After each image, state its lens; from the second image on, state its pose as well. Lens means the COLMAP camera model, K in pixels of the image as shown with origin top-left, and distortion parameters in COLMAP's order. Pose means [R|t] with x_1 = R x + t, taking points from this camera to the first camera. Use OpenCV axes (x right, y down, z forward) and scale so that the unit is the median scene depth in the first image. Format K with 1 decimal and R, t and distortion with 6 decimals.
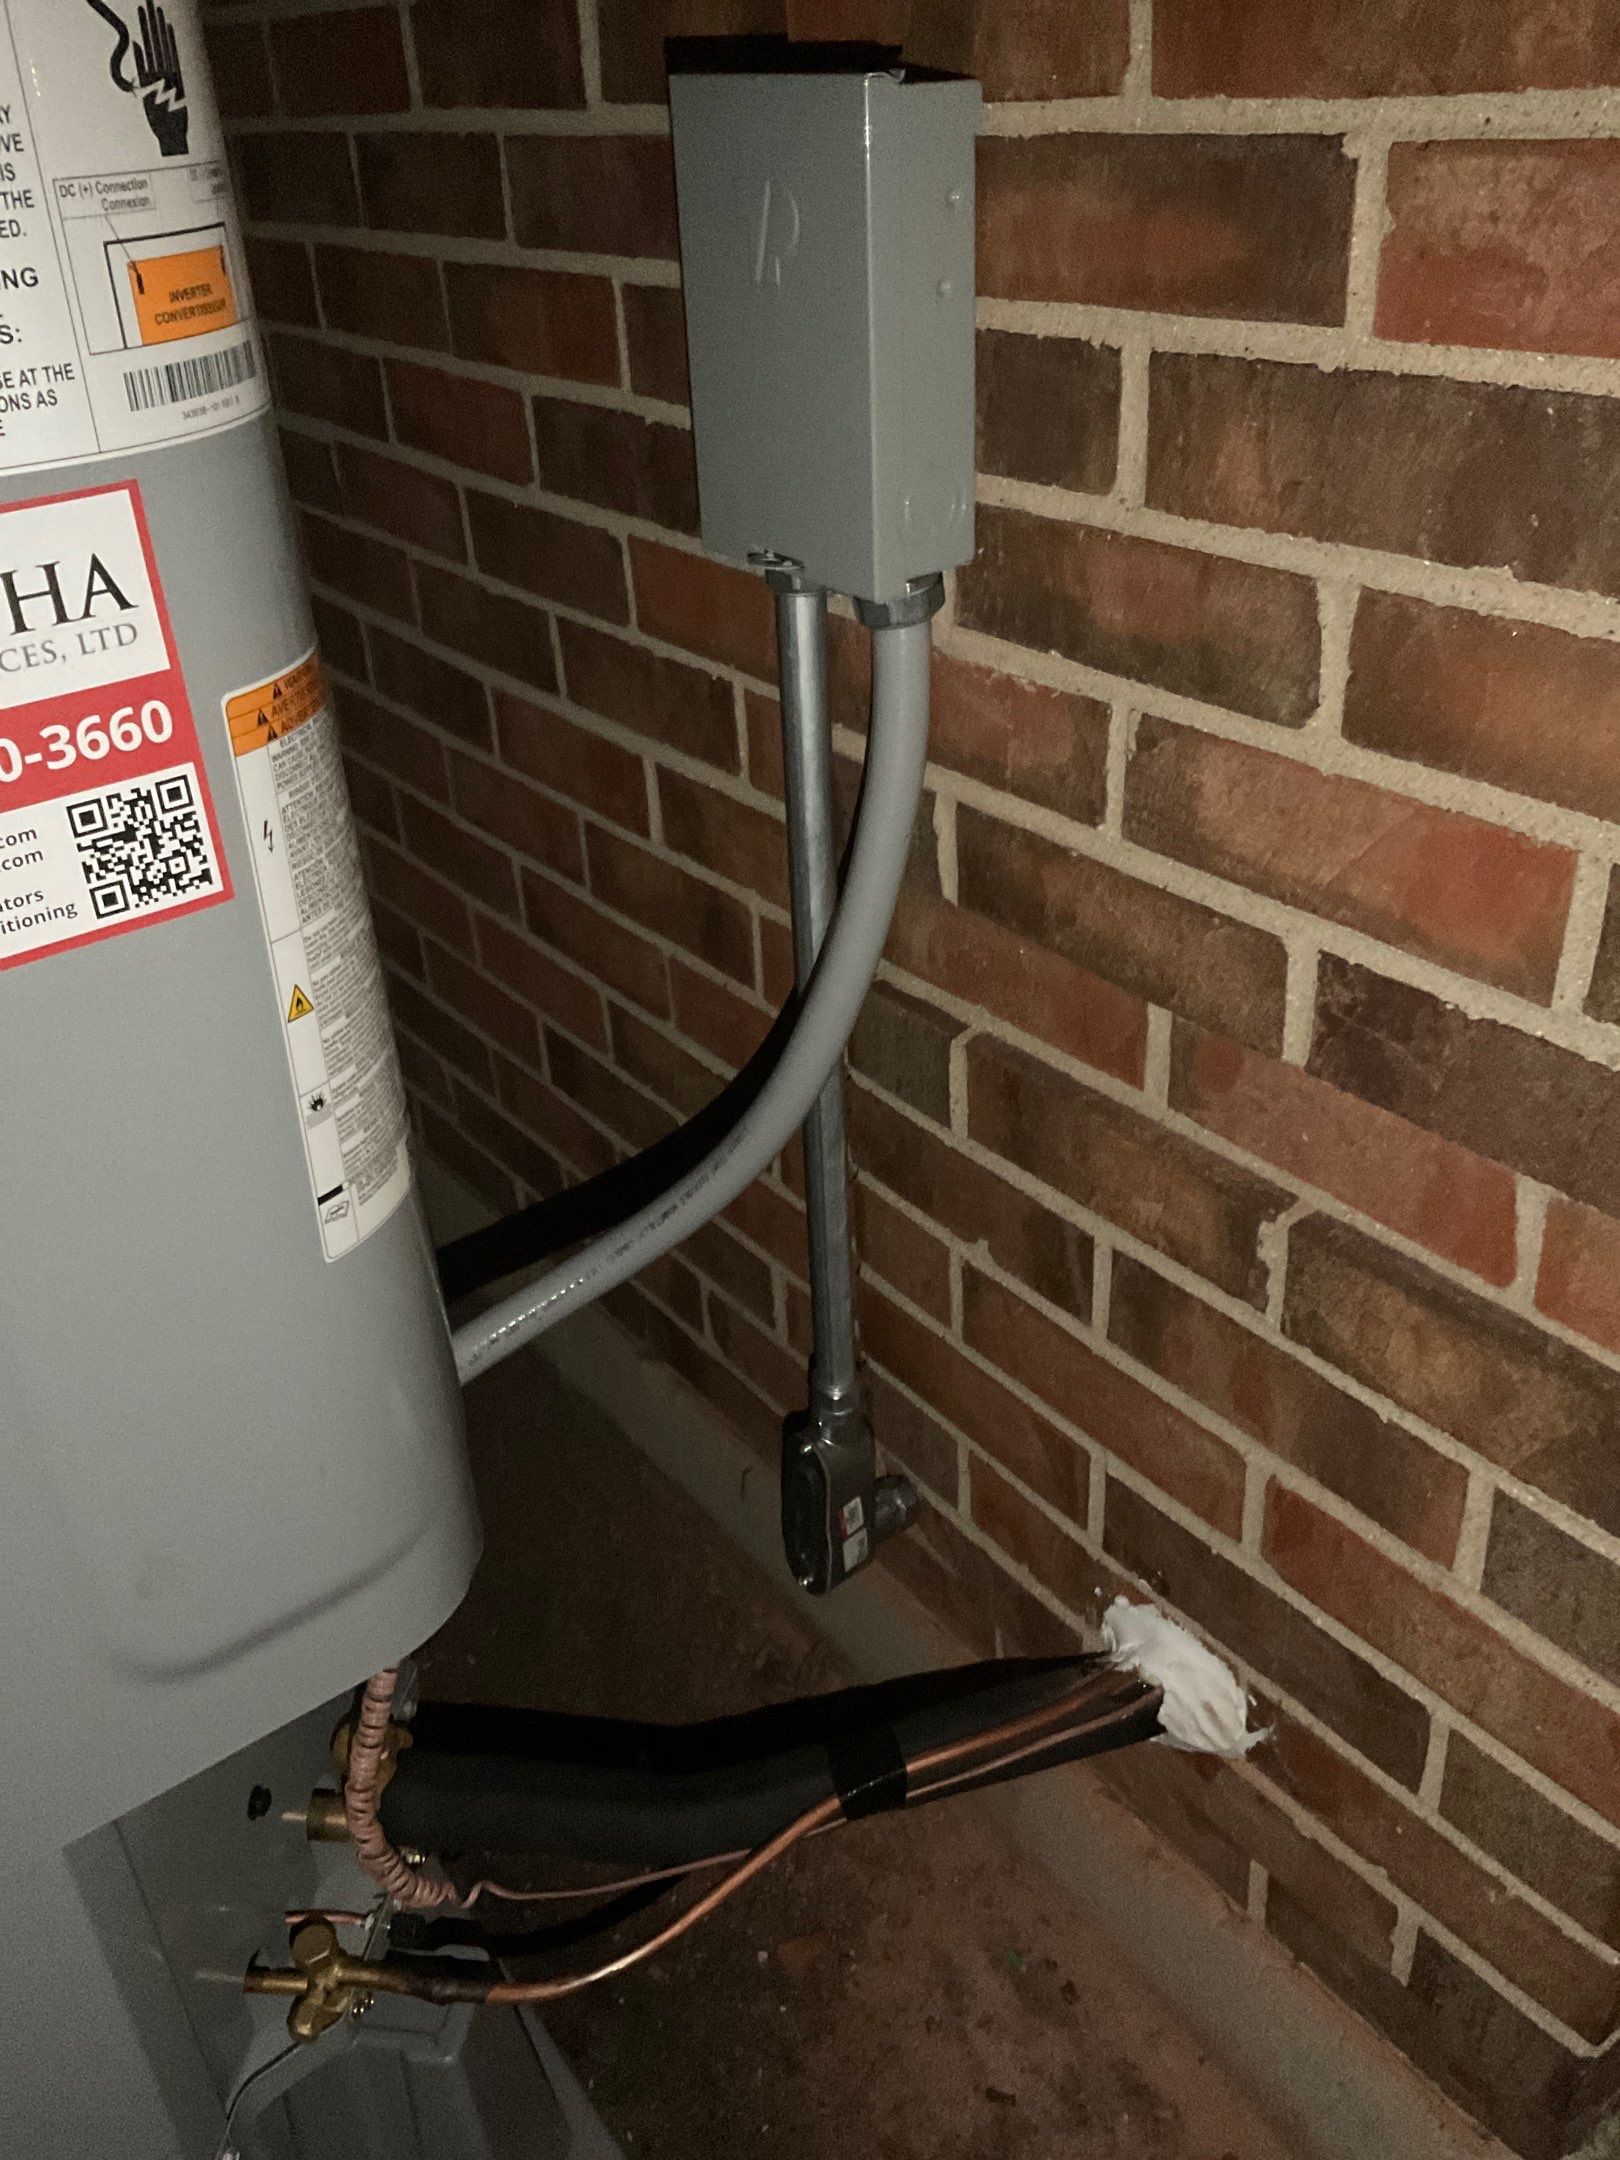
lens RADIAL K [[1774.6, 0, 807.9], [0, 1774.6, 1062.9], [0, 0, 1]] dist [0.112612, -0.225406]
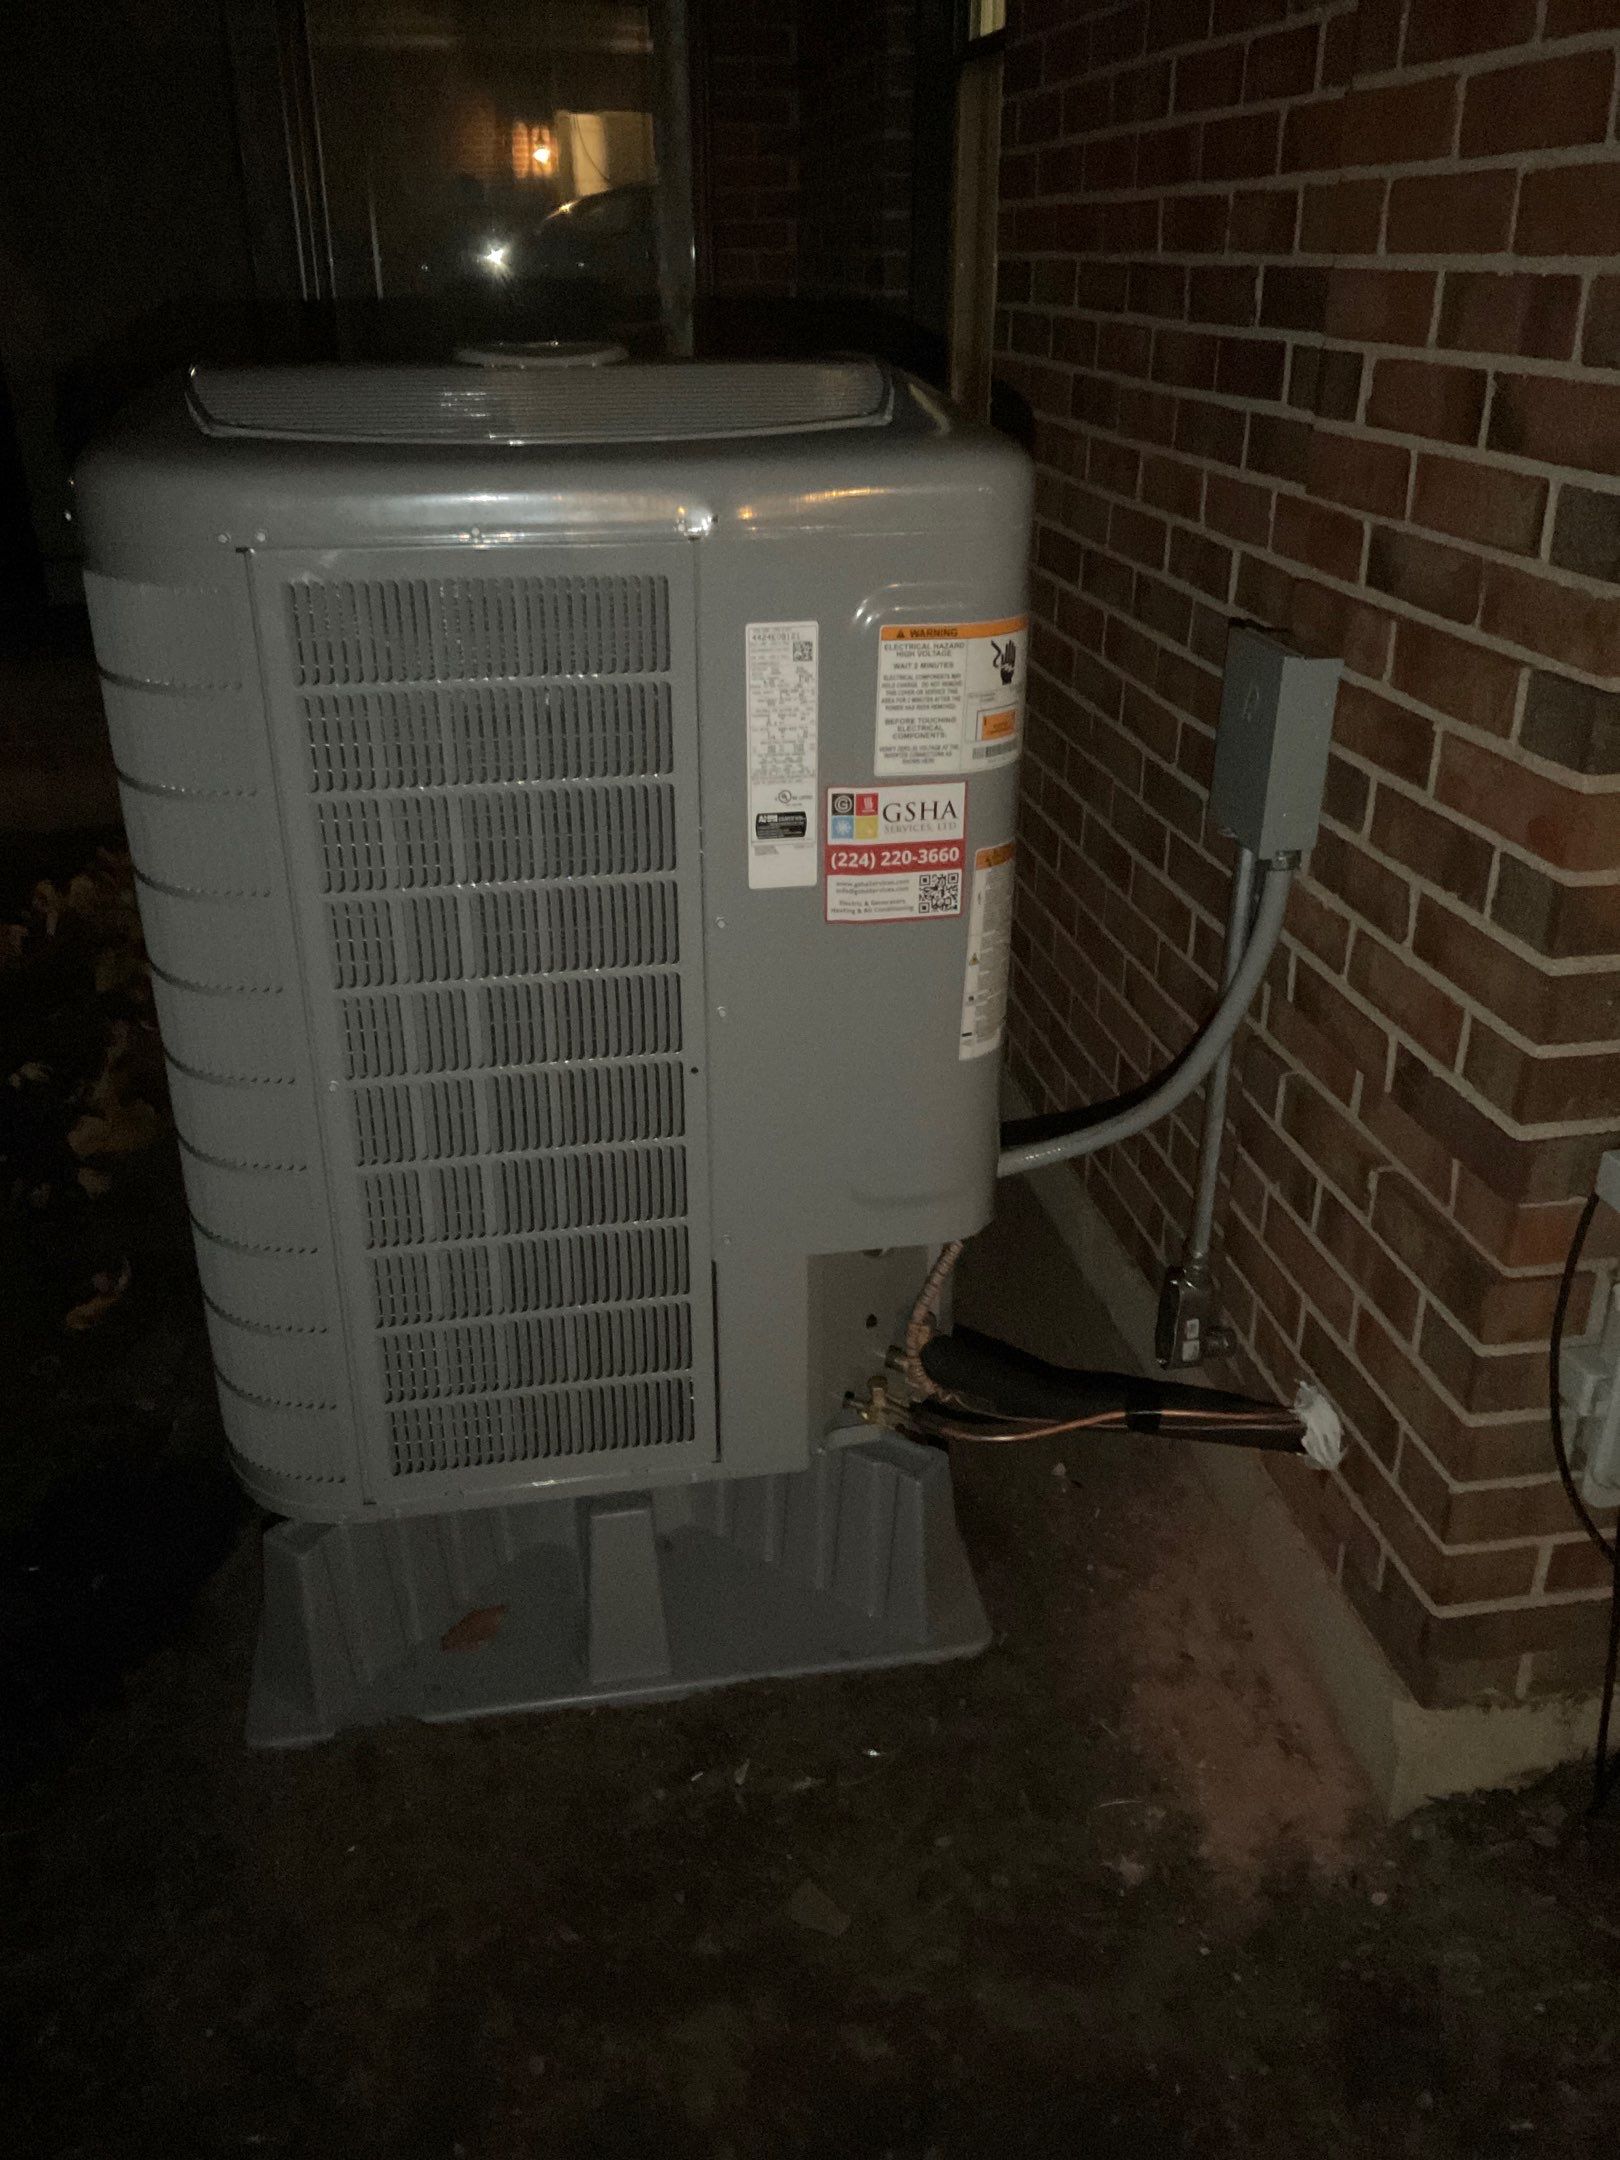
lens RADIAL K [[1774.6, 0, 807.9], [0, 1774.6, 1062.9], [0, 0, 1]] dist [0.112612, -0.225406]
pose [[0.889391, 0.236360, -0.391303, 0.463764], [-0.267545, 0.963186, -0.026307, 0.202133], [0.370679, 0.128088, 0.919886, -1.240907]]
